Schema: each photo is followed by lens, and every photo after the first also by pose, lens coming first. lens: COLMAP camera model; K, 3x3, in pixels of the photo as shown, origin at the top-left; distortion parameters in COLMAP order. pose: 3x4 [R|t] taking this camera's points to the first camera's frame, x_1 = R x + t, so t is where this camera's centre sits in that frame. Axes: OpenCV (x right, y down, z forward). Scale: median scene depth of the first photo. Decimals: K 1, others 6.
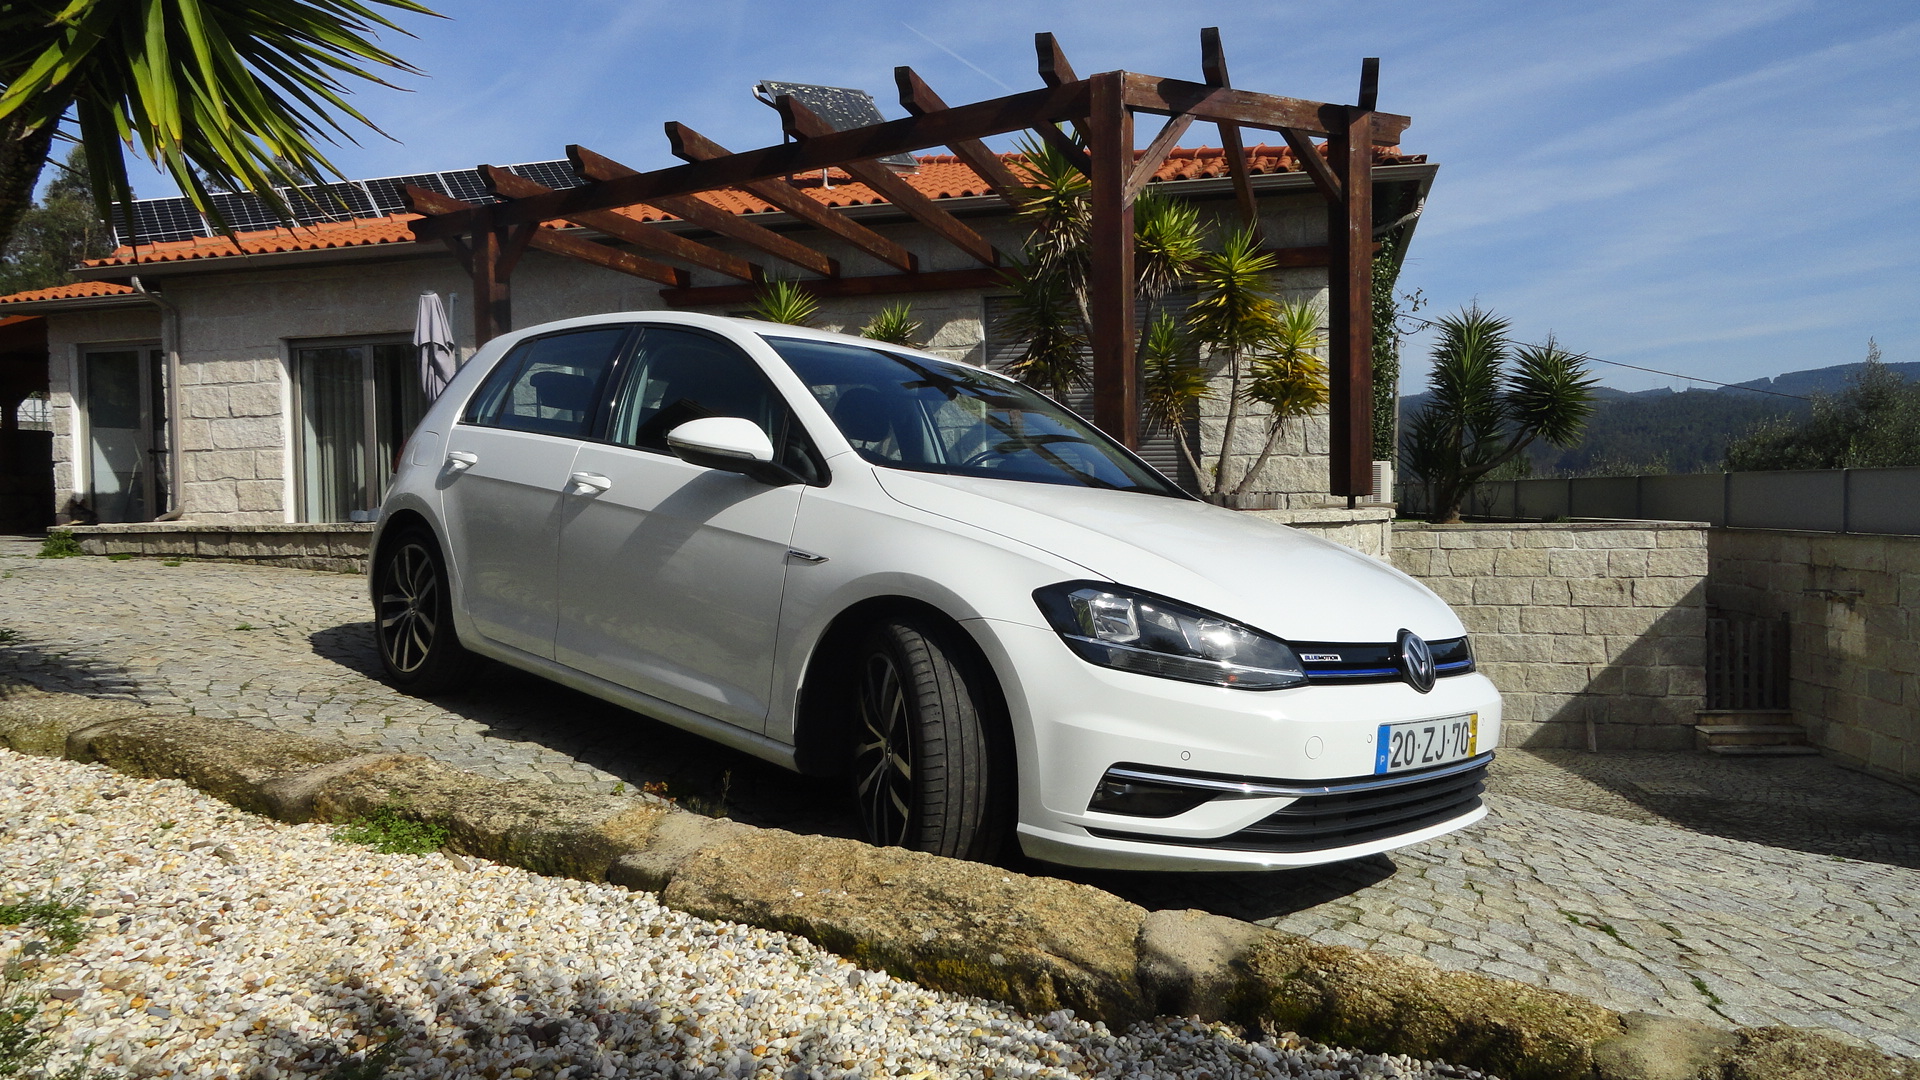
lens RADIAL K [[1345.1, 0, 960.0], [0, 1345.1, 540.0], [0, 0, 1]] dist [0.003708, 0.000820]
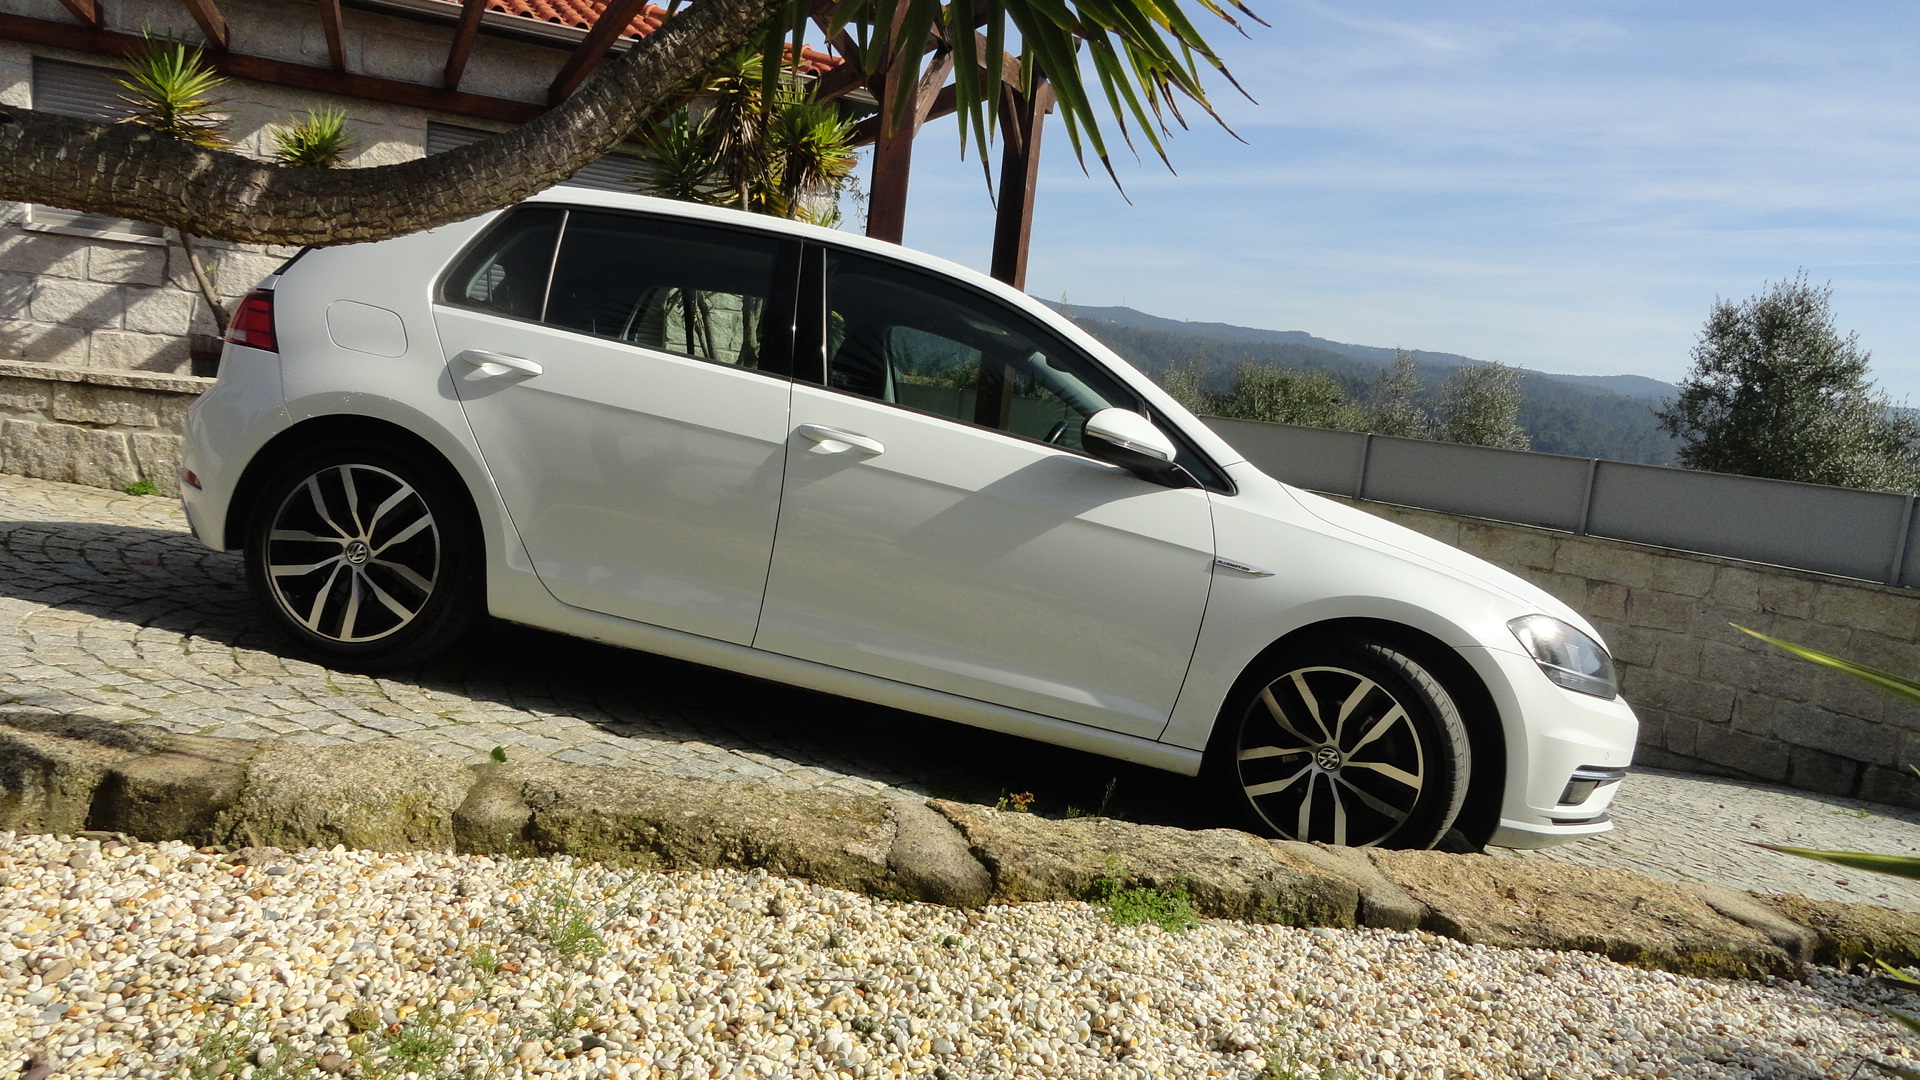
lens RADIAL K [[1345.1, 0, 960.0], [0, 1345.1, 540.0], [0, 0, 1]] dist [0.003708, 0.000820]
pose [[0.762392, 0.025273, 0.646622, -0.895655], [-0.100556, 0.991726, 0.079798, -0.066003], [-0.639255, -0.125859, 0.758625, 0.355221]]
